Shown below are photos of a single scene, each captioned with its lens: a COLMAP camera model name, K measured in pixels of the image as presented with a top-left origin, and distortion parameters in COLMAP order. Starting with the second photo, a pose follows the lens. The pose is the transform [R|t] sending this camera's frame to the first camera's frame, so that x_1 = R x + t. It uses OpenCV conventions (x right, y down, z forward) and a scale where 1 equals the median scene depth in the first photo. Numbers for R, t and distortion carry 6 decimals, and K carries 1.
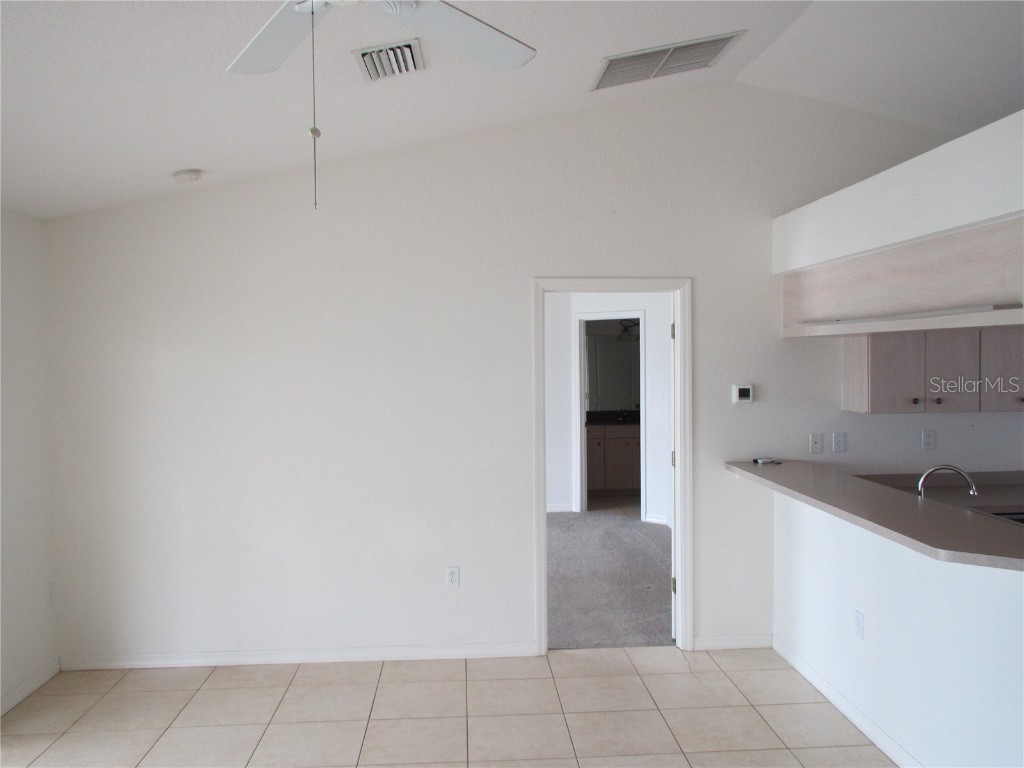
lens RADIAL K [[843.7, 0, 512.7], [0, 843.7, 383.0], [0, 0, 1]] dist [-0.048361, 0.031525]
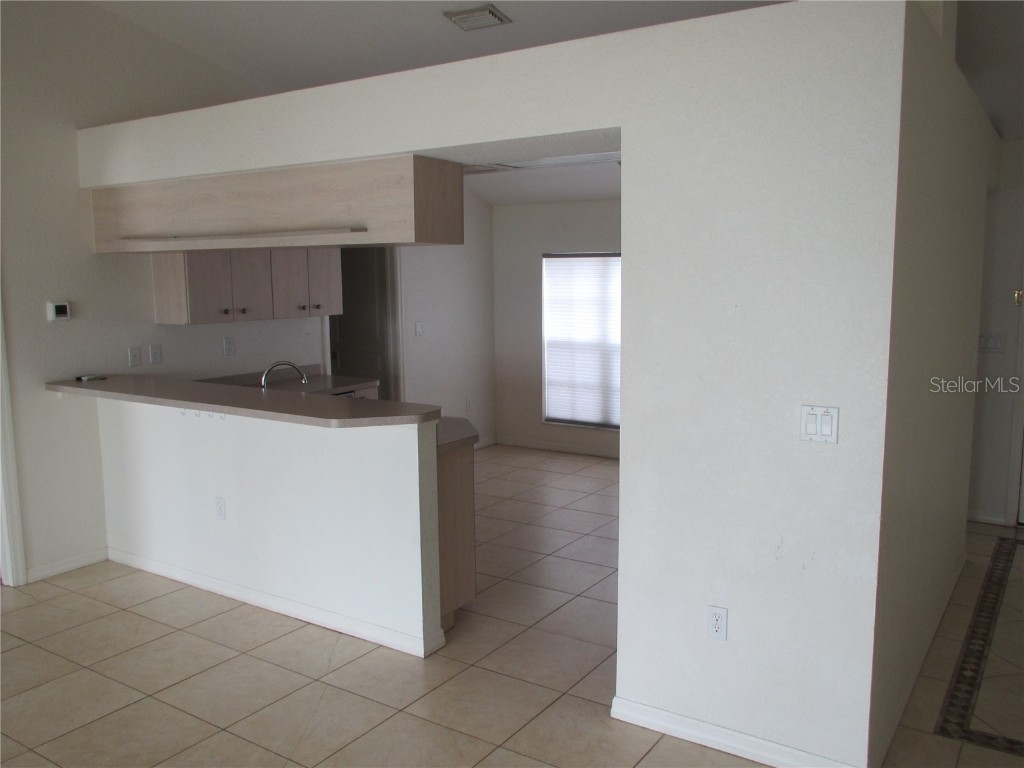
lens RADIAL K [[843.7, 0, 513.9], [0, 843.7, 384.0], [0, 0, 1]] dist [-0.048361, 0.031525]
pose [[0.606454, -0.098385, 0.789008, -0.182077], [0.024738, 0.994169, 0.104954, 0.009017], [-0.794734, -0.044131, 0.605352, -0.000465]]
